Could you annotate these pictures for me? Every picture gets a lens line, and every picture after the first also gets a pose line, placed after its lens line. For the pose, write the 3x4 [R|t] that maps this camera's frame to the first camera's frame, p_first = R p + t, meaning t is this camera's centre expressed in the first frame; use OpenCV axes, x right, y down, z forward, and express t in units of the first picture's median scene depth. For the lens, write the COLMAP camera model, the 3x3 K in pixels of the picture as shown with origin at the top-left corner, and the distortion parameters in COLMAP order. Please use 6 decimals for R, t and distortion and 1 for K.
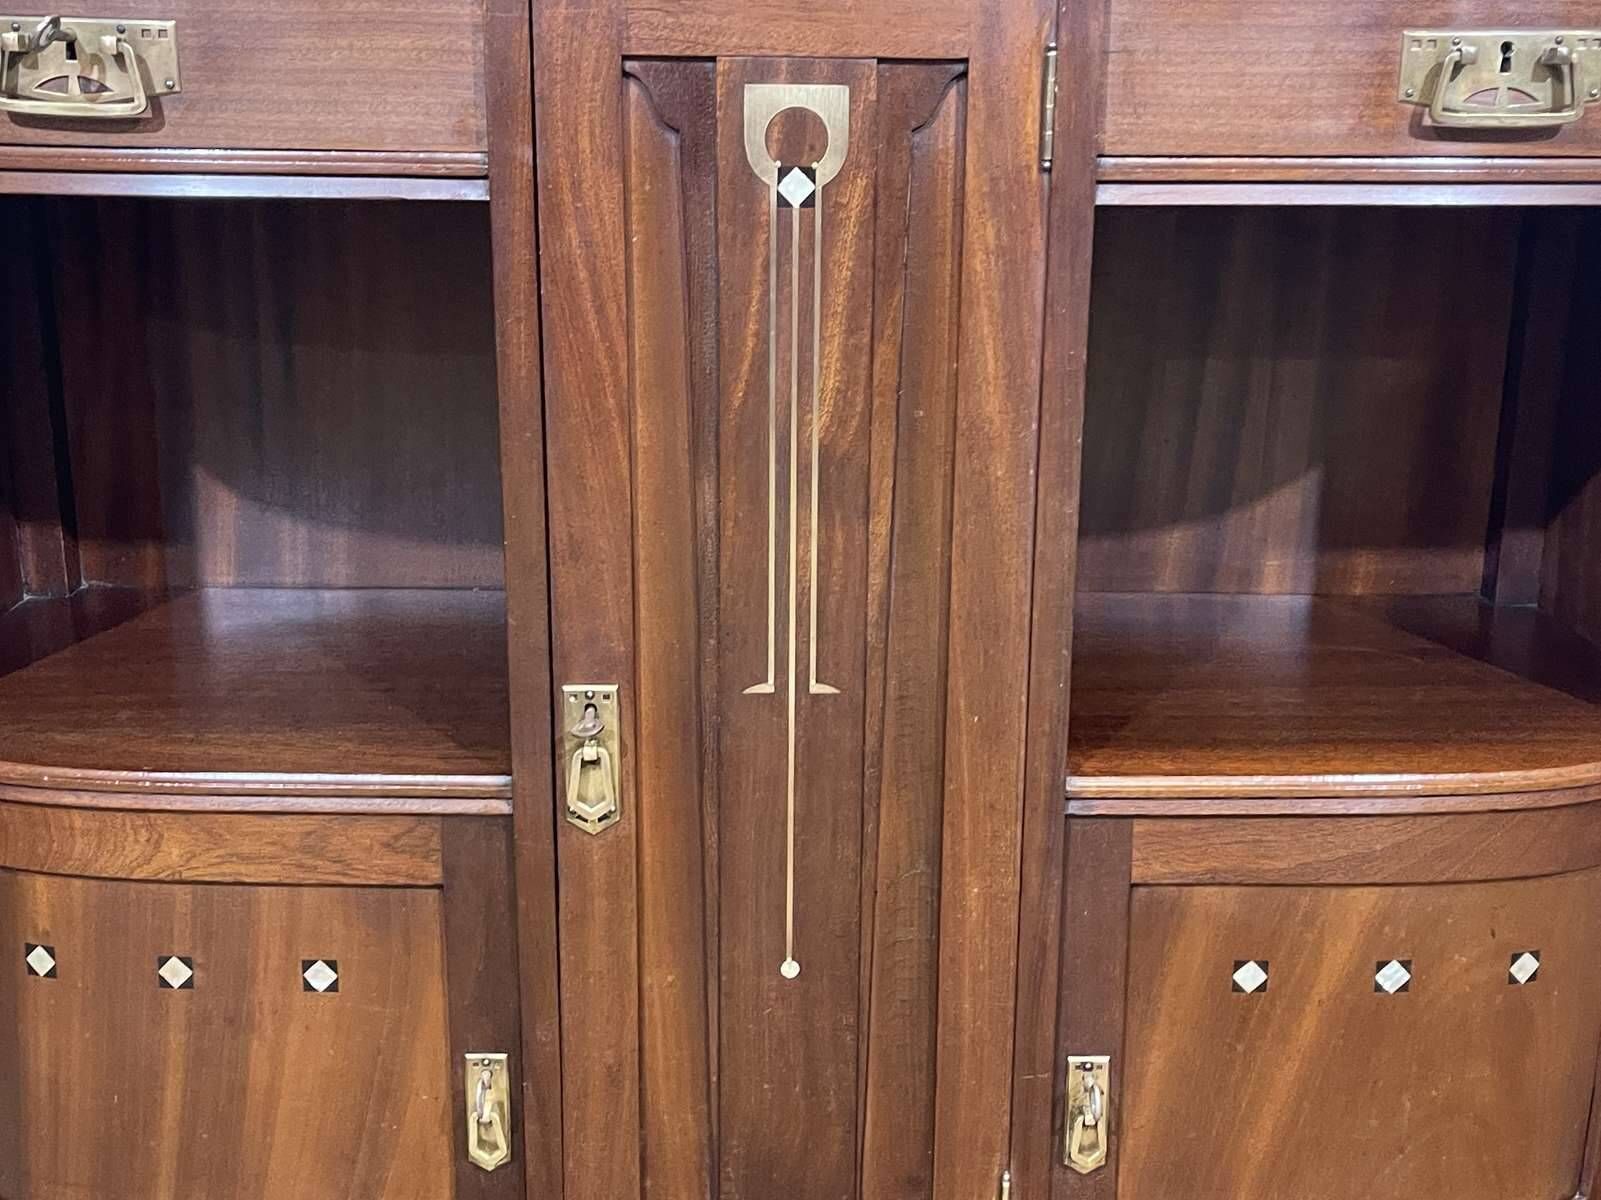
lens RADIAL K [[1977.1, 0, 803.2], [0, 1977.1, 614.3], [0, 0, 1]] dist [0.036832, 0.000000]
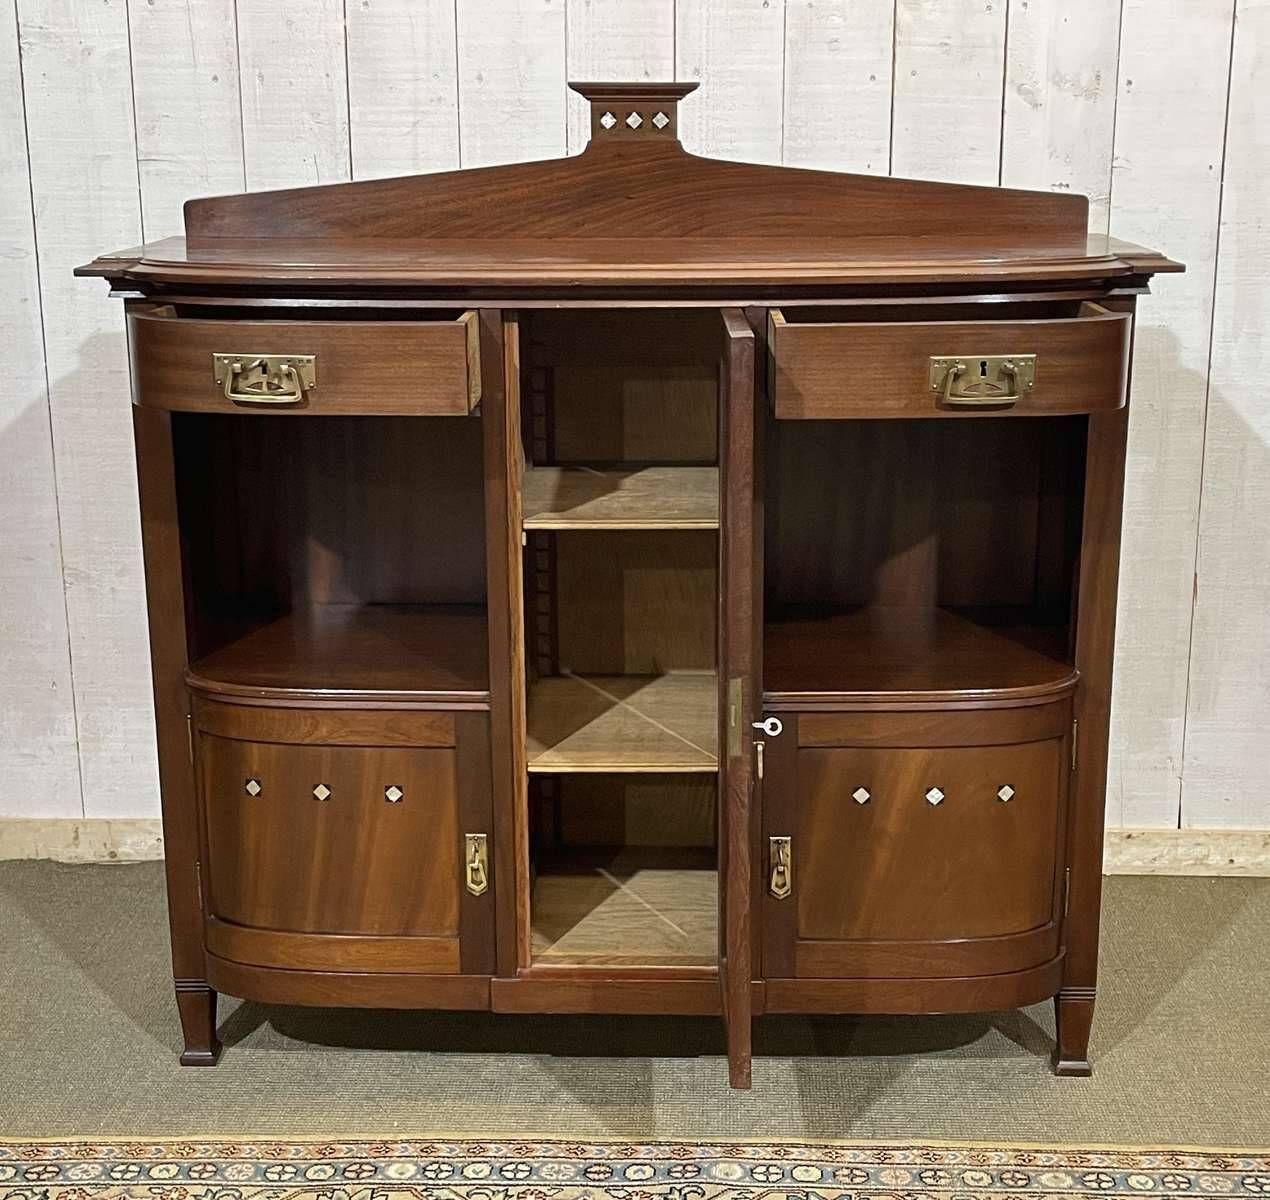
lens RADIAL K [[1966.4, 0, 628.4], [0, 1966.4, 600.3], [0, 0, 1]] dist [0.053731, 0.000000]
pose [[0.998818, -0.003424, -0.048495, 0.091703], [0.001954, 0.999538, -0.030330, 0.048802], [0.048577, 0.030200, 0.998363, -0.994901]]
